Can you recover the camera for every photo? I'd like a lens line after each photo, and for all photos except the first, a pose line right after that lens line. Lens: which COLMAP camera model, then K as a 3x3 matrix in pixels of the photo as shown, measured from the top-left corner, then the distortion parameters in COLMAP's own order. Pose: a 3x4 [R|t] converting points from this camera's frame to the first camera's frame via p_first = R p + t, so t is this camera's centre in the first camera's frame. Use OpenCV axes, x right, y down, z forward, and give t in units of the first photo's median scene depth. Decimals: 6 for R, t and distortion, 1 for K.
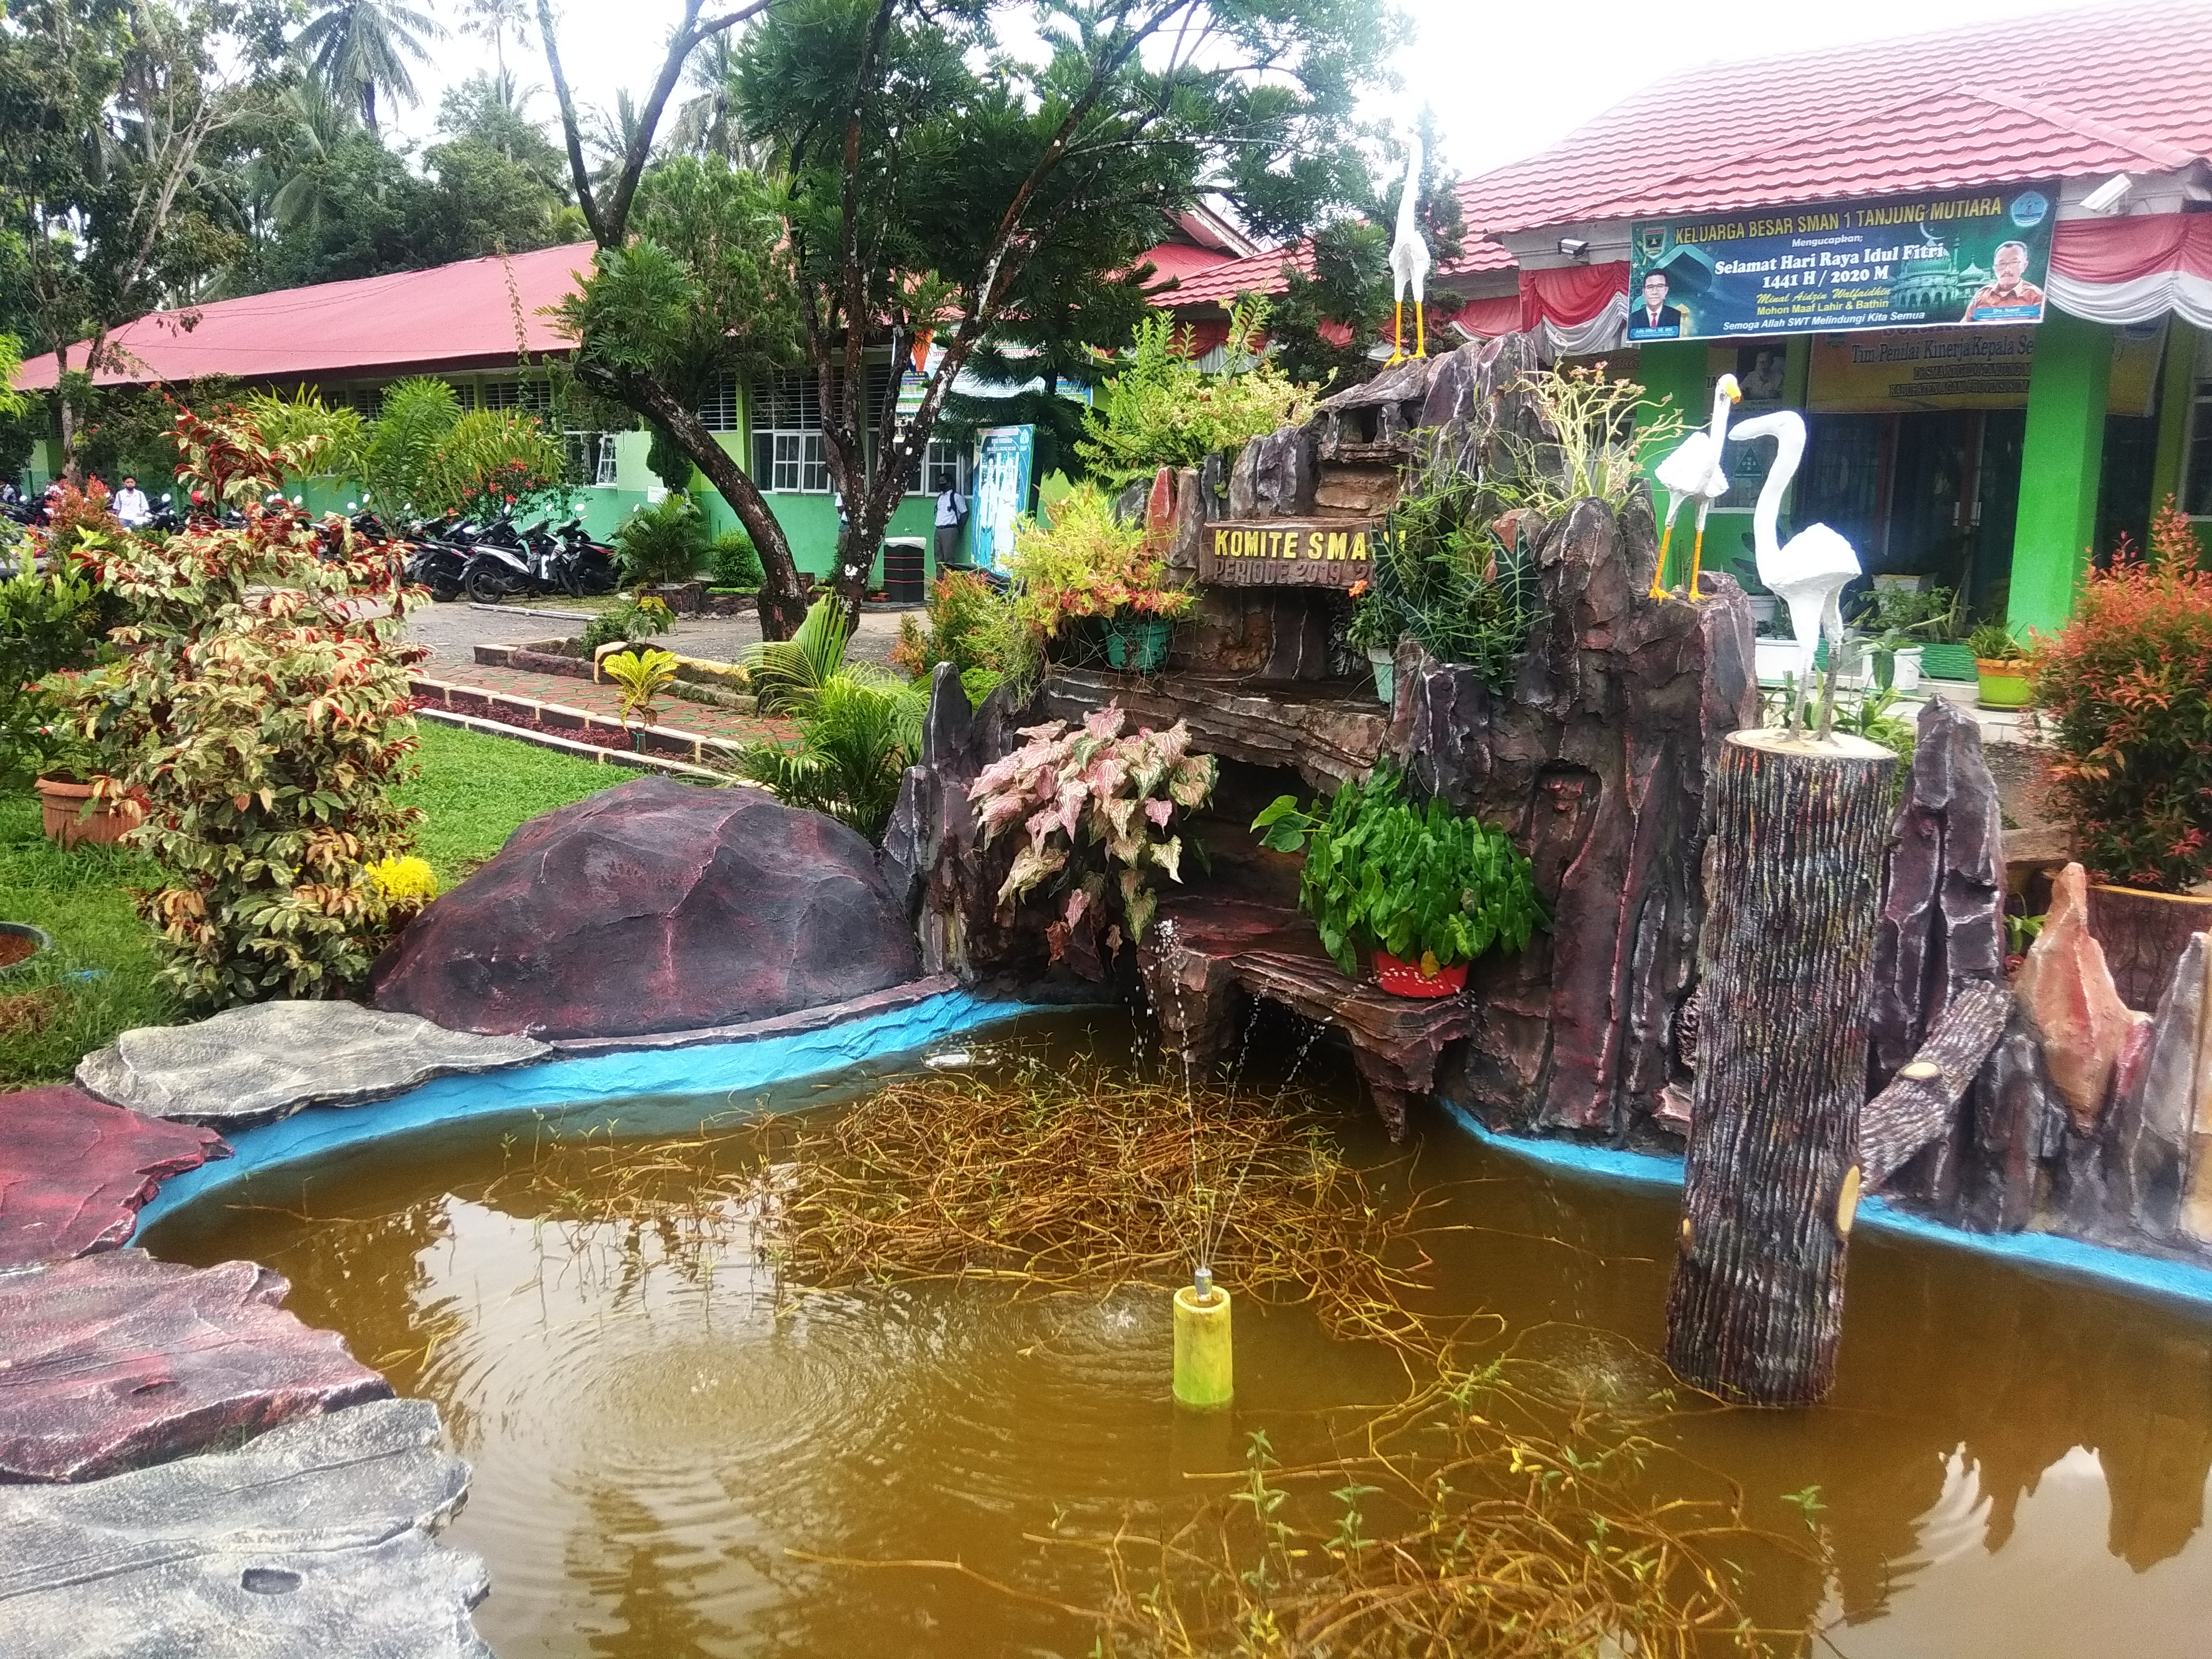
lens RADIAL K [[1790.1, 0, 1111.4], [0, 1790.1, 834.1], [0, 0, 1]] dist [0.089458, -0.156432]
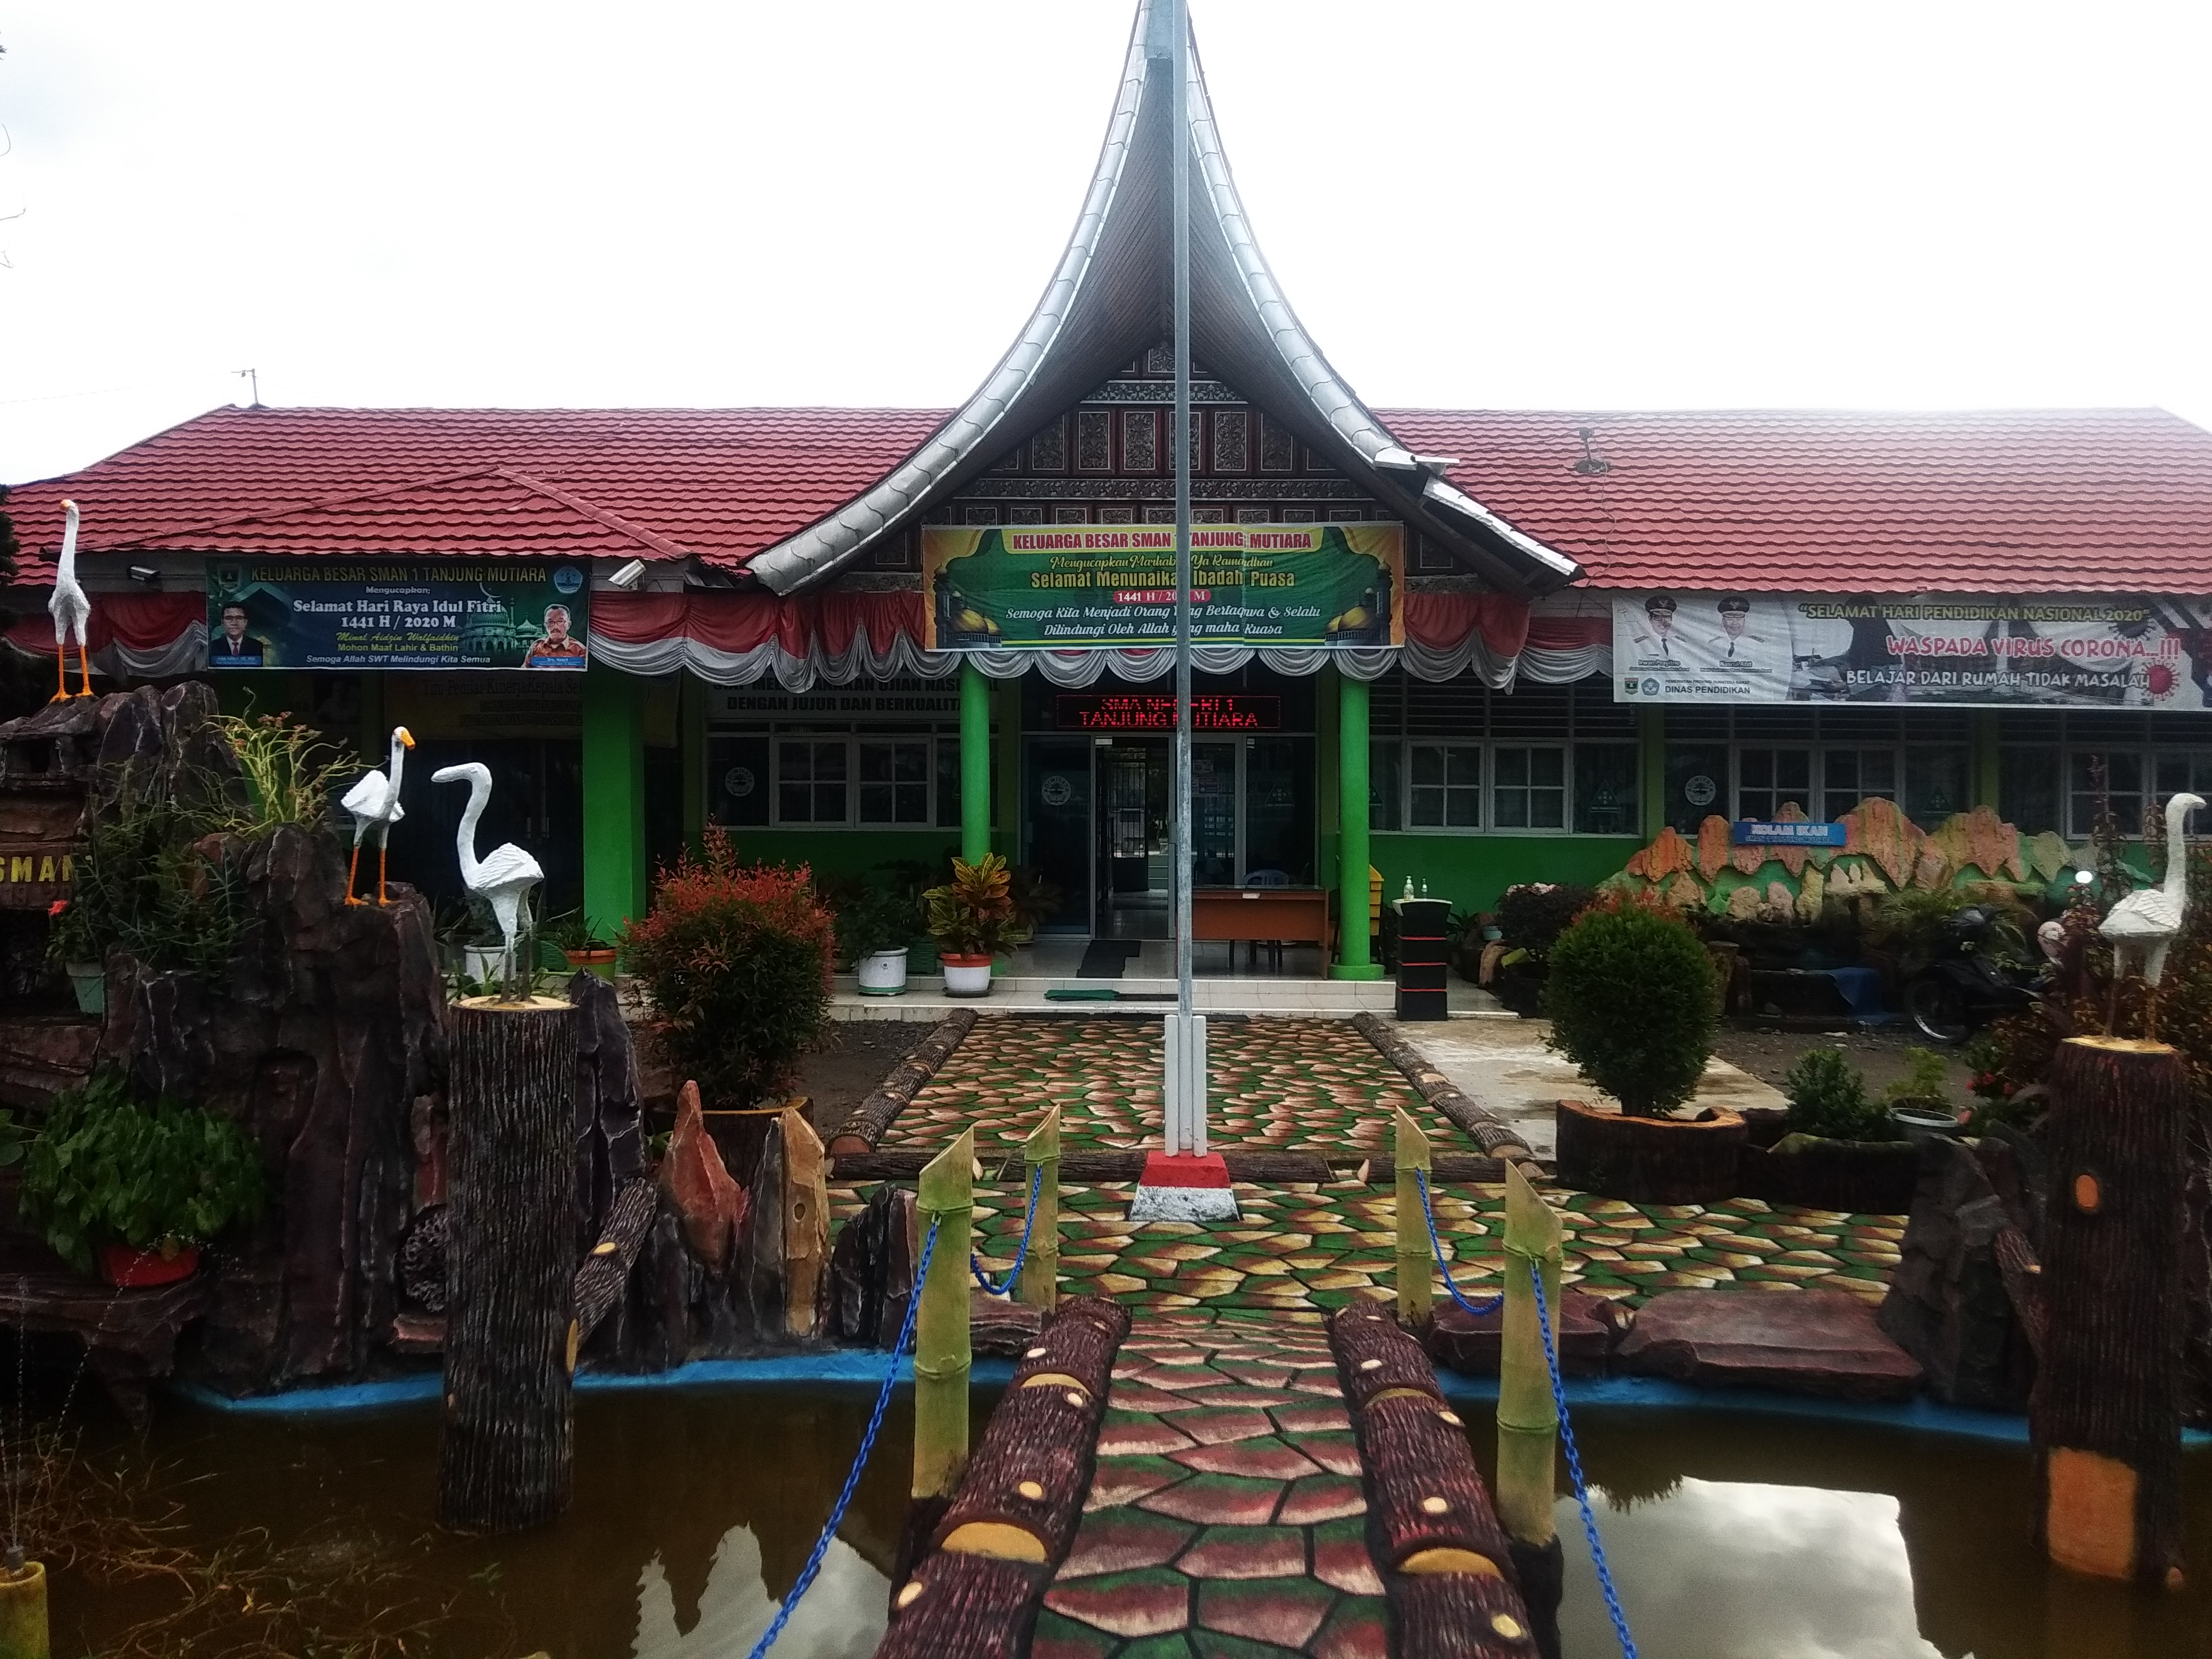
lens RADIAL K [[1790.1, 0, 1111.4], [0, 1790.1, 834.1], [0, 0, 1]] dist [0.089458, -0.156432]
pose [[0.728173, -0.018187, 0.685152, -0.149995], [0.134776, 0.983930, -0.117121, 0.030819], [-0.672012, 0.177626, 0.718922, -0.205505]]
